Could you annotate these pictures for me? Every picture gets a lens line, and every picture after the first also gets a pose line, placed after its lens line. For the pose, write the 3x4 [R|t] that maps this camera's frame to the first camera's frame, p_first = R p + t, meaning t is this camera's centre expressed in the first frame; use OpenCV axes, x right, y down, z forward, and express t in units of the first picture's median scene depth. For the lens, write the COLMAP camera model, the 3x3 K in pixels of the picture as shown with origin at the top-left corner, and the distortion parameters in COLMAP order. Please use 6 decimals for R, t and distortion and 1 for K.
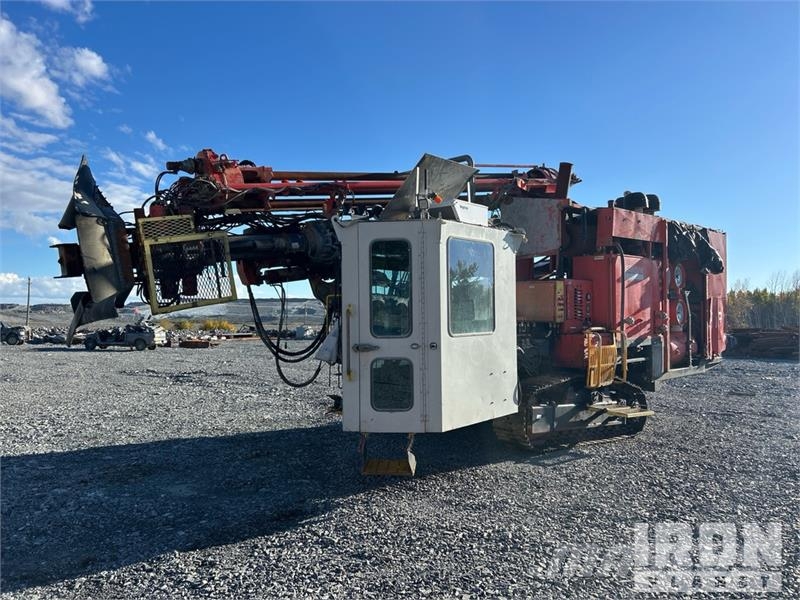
lens RADIAL K [[593.7, 0, 416.9], [0, 593.7, 301.4], [0, 0, 1]] dist [0.071528, -0.071866]
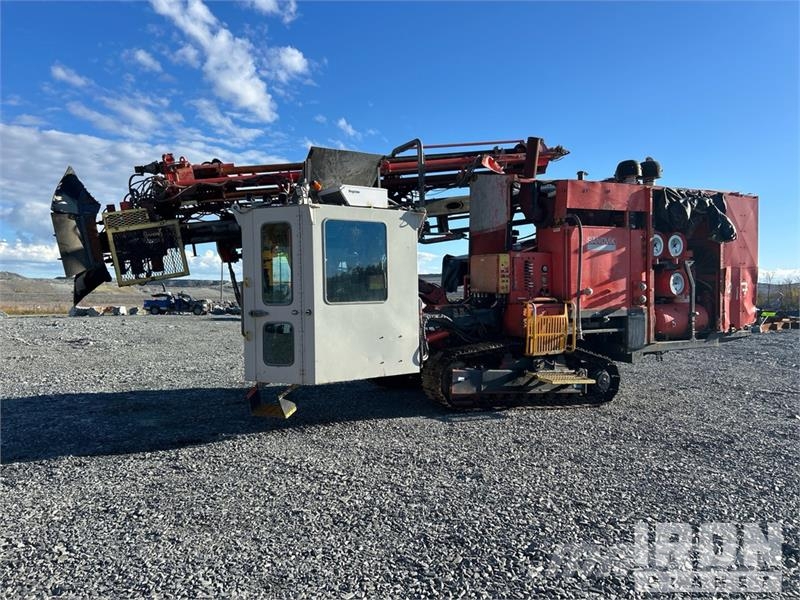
lens RADIAL K [[593.7, 0, 416.9], [0, 593.7, 301.4], [0, 0, 1]] dist [0.071528, -0.071866]
pose [[0.961250, 0.001920, -0.275670, 0.377067], [0.009872, 0.999095, 0.041382, 0.004518], [0.275500, -0.042500, 0.960361, -0.052659]]
